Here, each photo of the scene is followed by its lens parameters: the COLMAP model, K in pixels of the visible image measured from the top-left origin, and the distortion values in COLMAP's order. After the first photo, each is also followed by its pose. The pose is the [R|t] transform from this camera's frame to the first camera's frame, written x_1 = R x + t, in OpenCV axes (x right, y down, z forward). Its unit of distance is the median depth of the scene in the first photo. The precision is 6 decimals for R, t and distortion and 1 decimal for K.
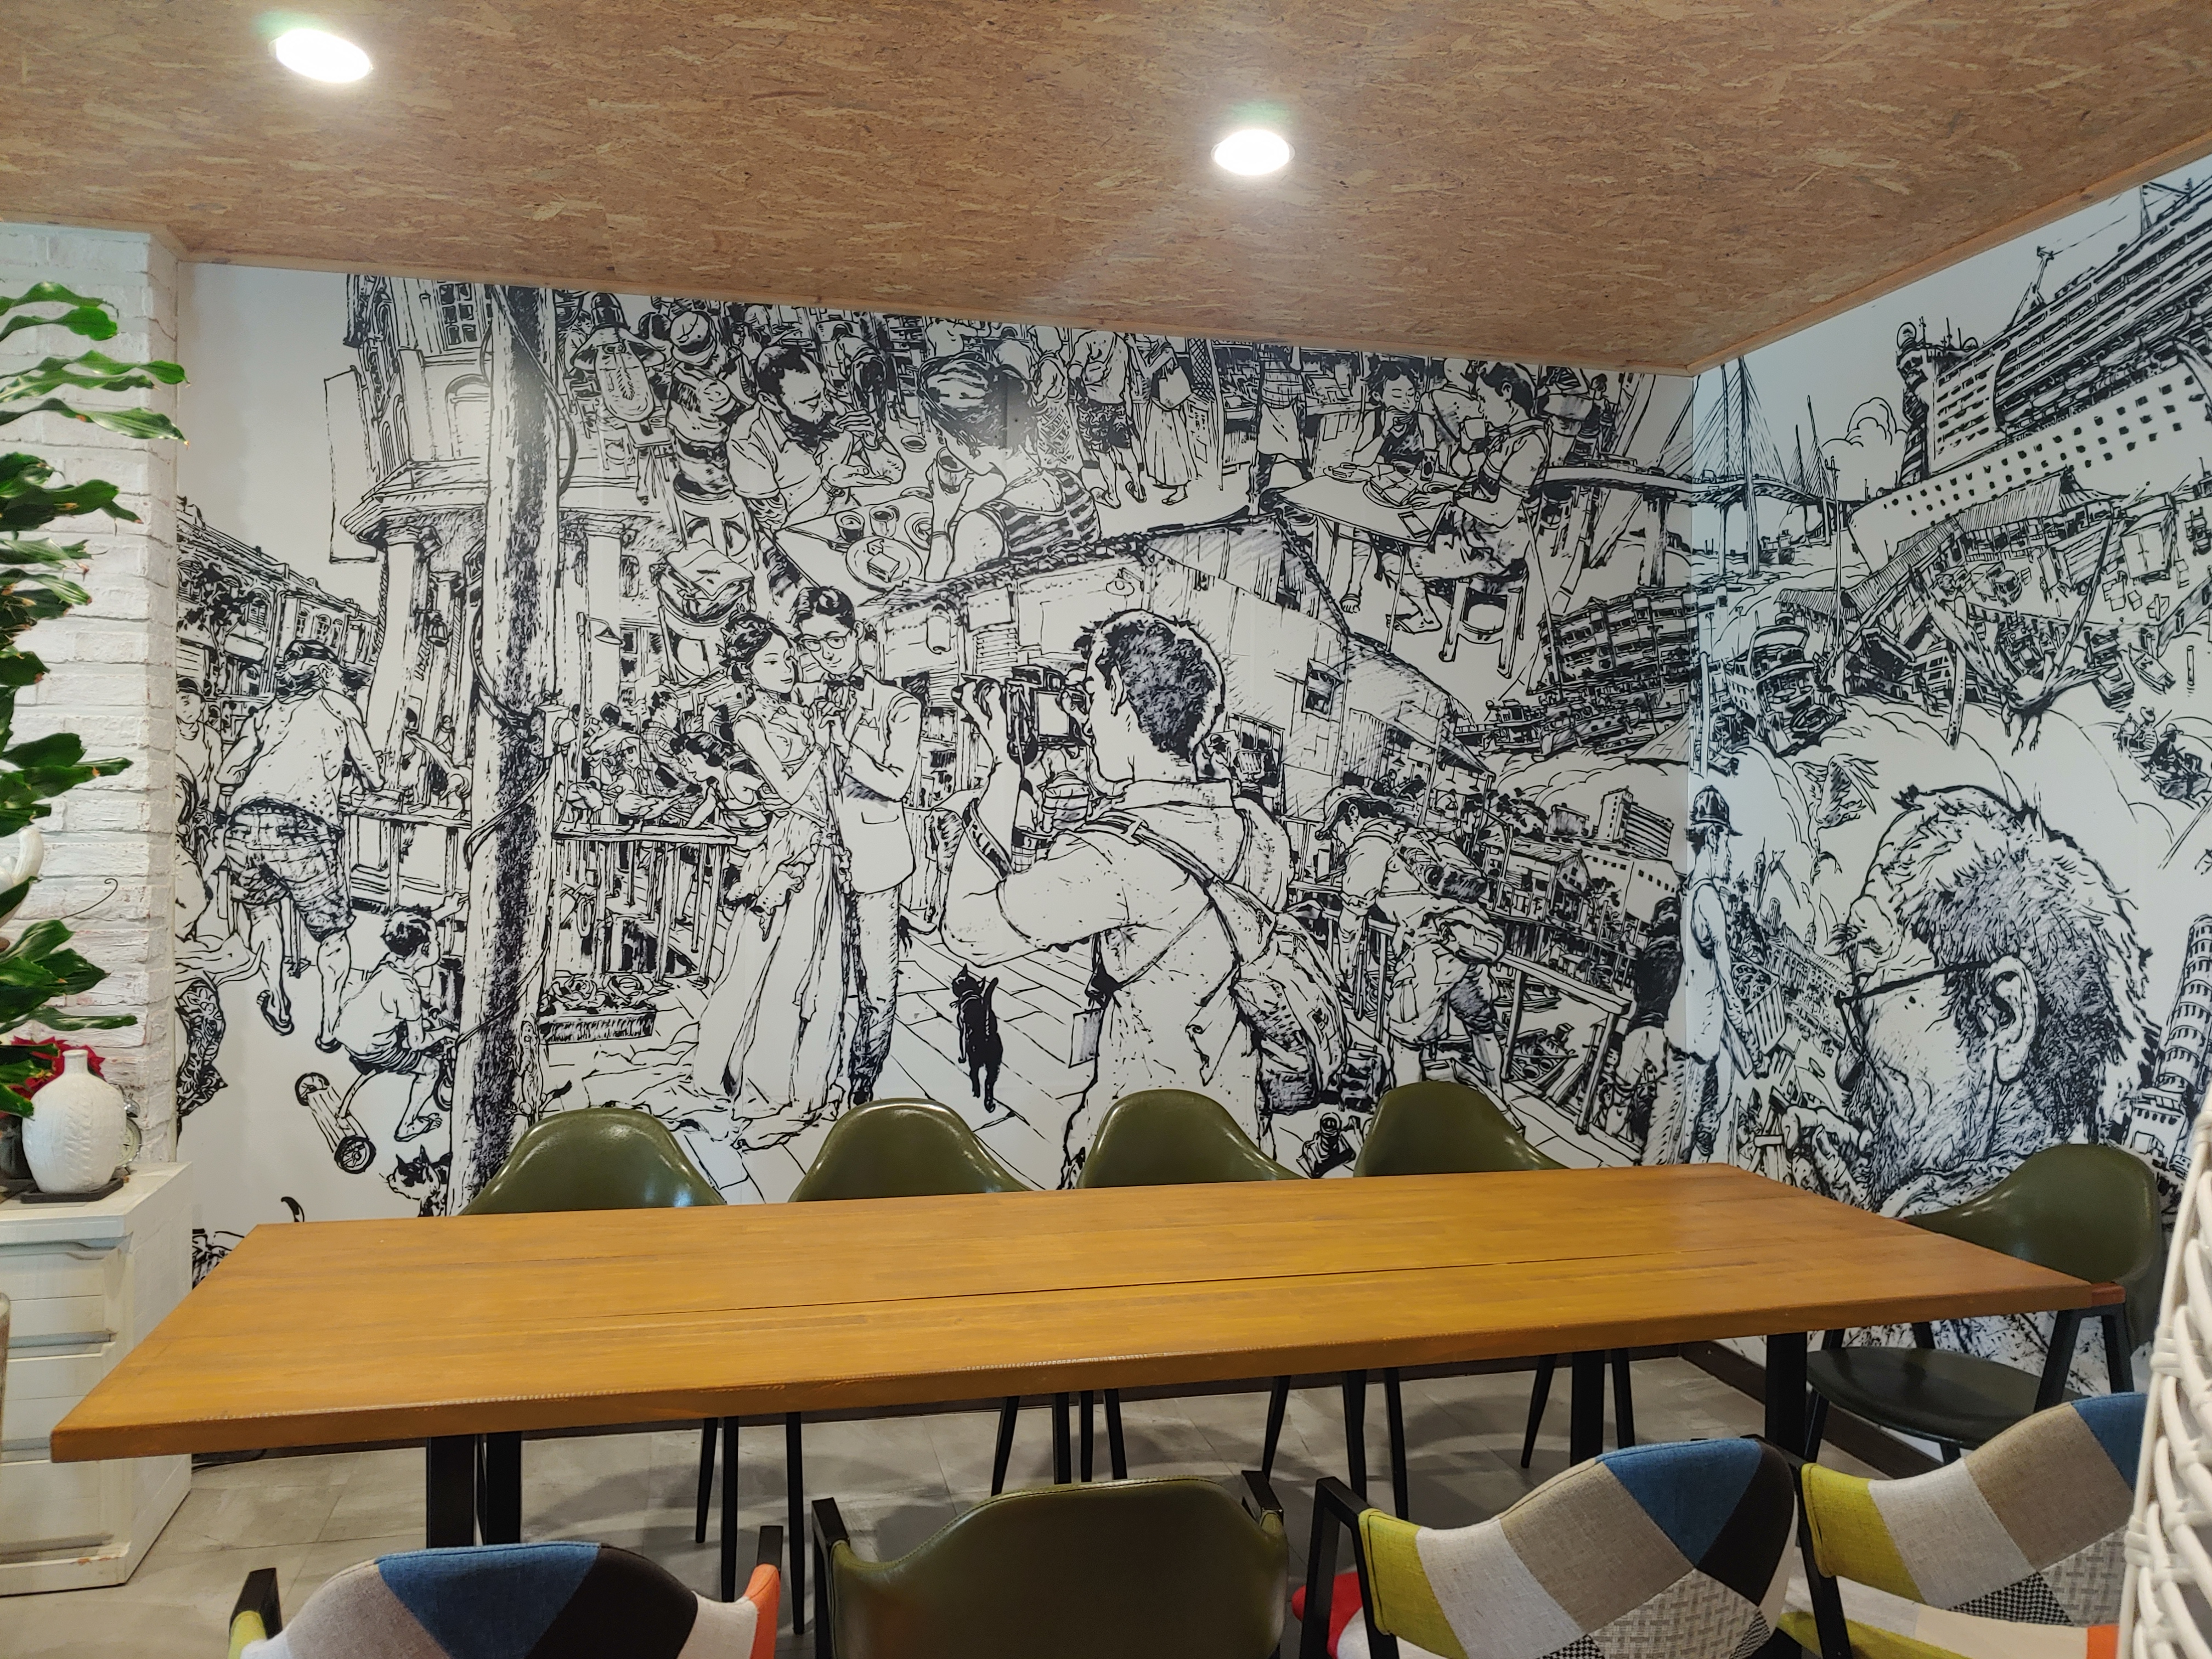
lens RADIAL K [[1687.1, 0, 1113.2], [0, 1687.1, 819.3], [0, 0, 1]] dist [-0.007614, -0.002994]
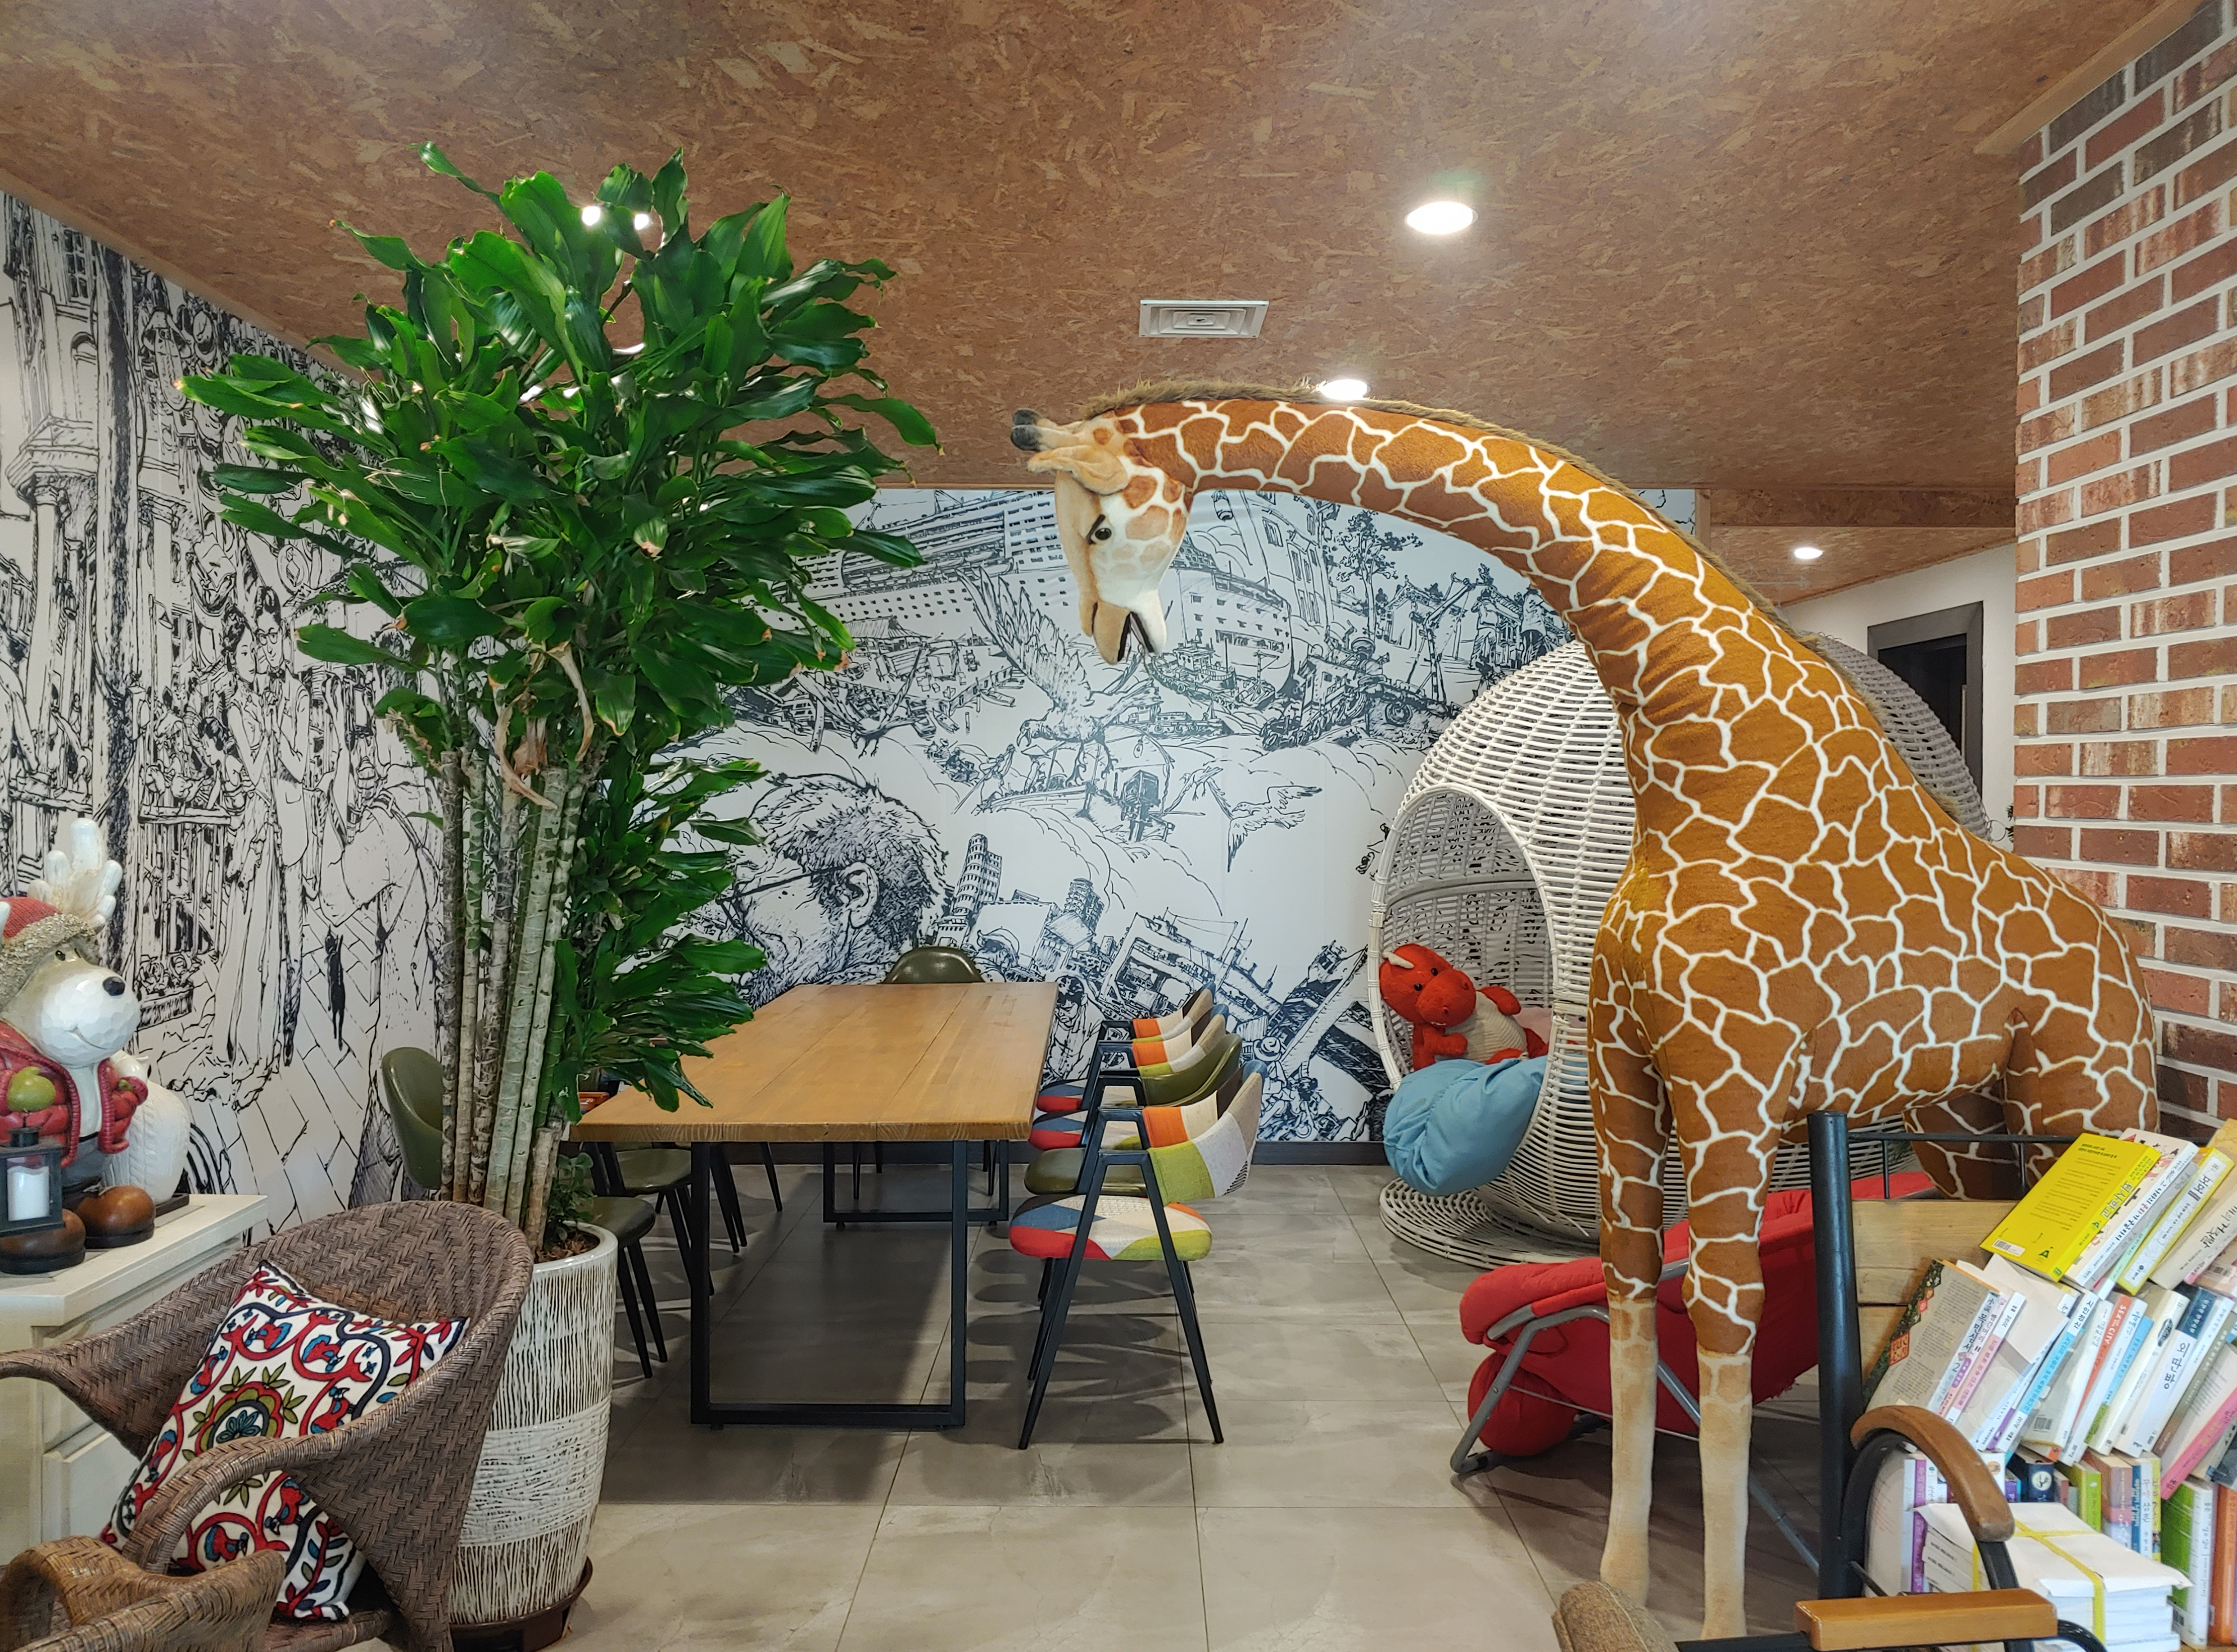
lens RADIAL K [[1706.0, 0, 1121.2], [0, 1706.0, 827.1], [0, 0, 1]] dist [-0.007614, -0.002994]
pose [[0.247127, -0.027551, 0.968591, -1.211648], [0.006383, 0.999620, 0.026804, -0.009165], [-0.968962, -0.000441, 0.247209, 0.208937]]
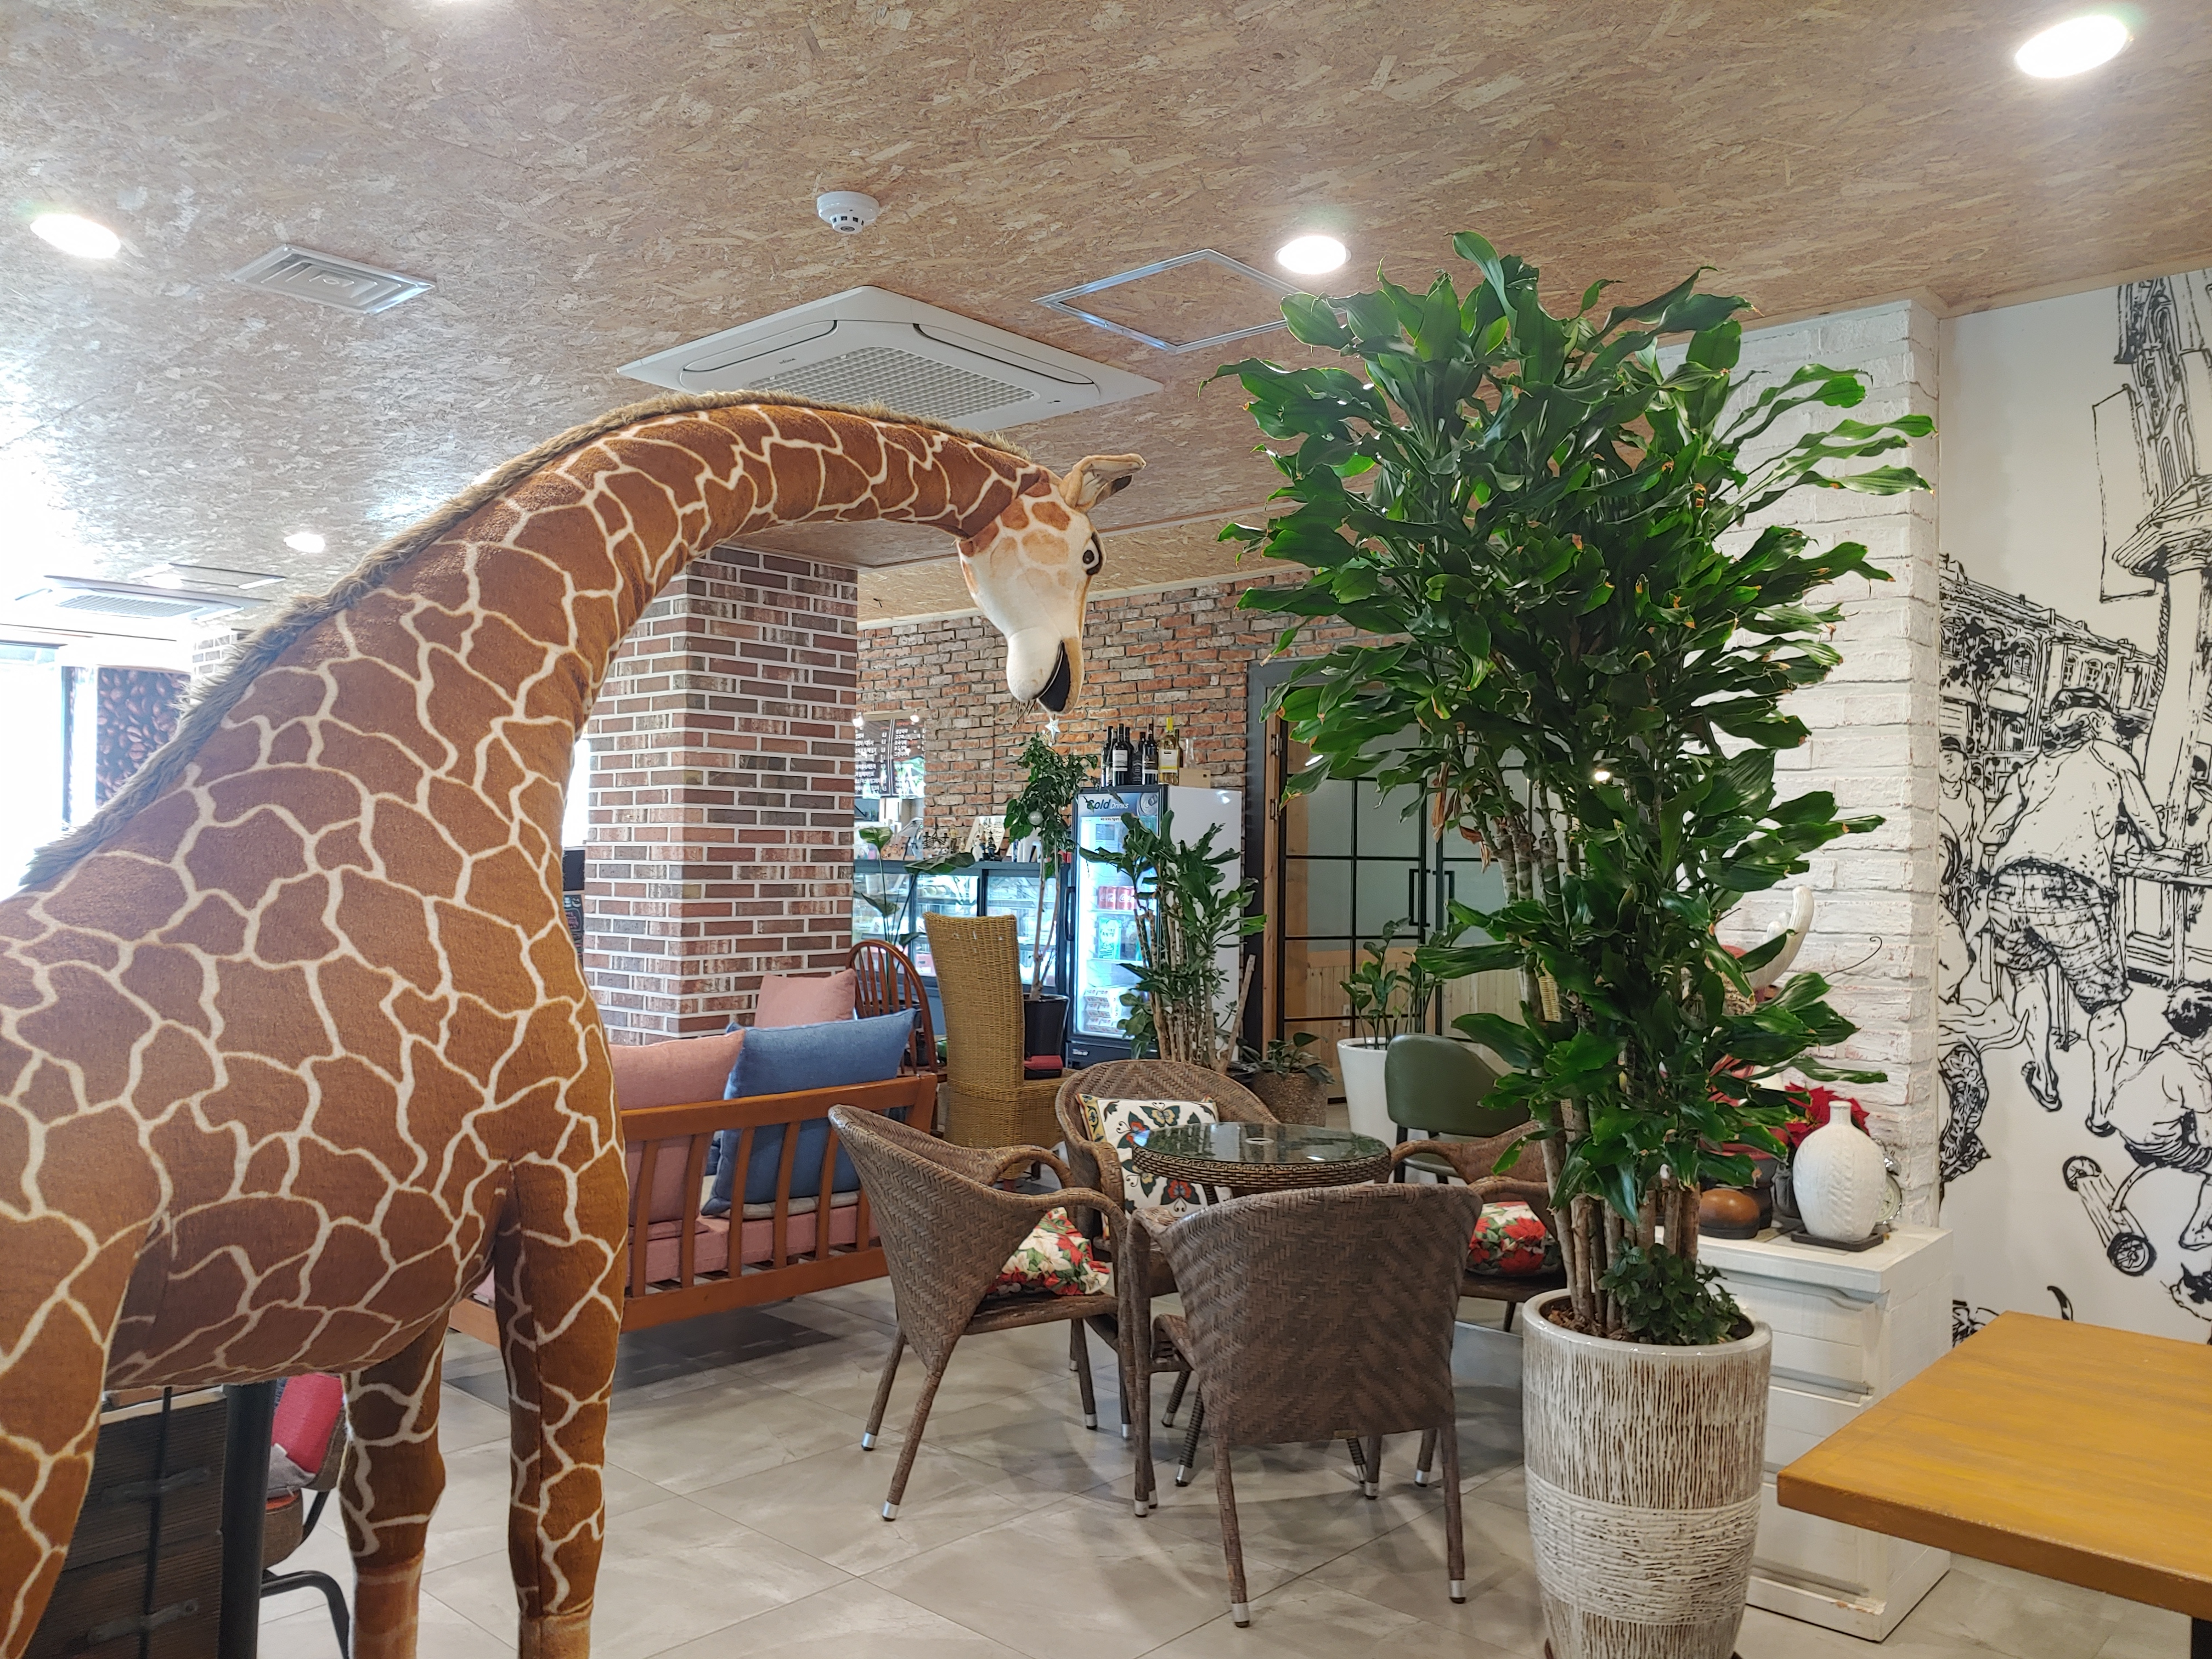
lens RADIAL K [[1687.1, 0, 1119.0], [0, 1687.1, 830.3], [0, 0, 1]] dist [-0.007614, -0.002994]
pose [[0.556975, -0.015089, -0.830392, -0.002671], [-0.013616, 0.999535, -0.027296, 0.004683], [0.830418, 0.026510, 0.556510, 0.046465]]
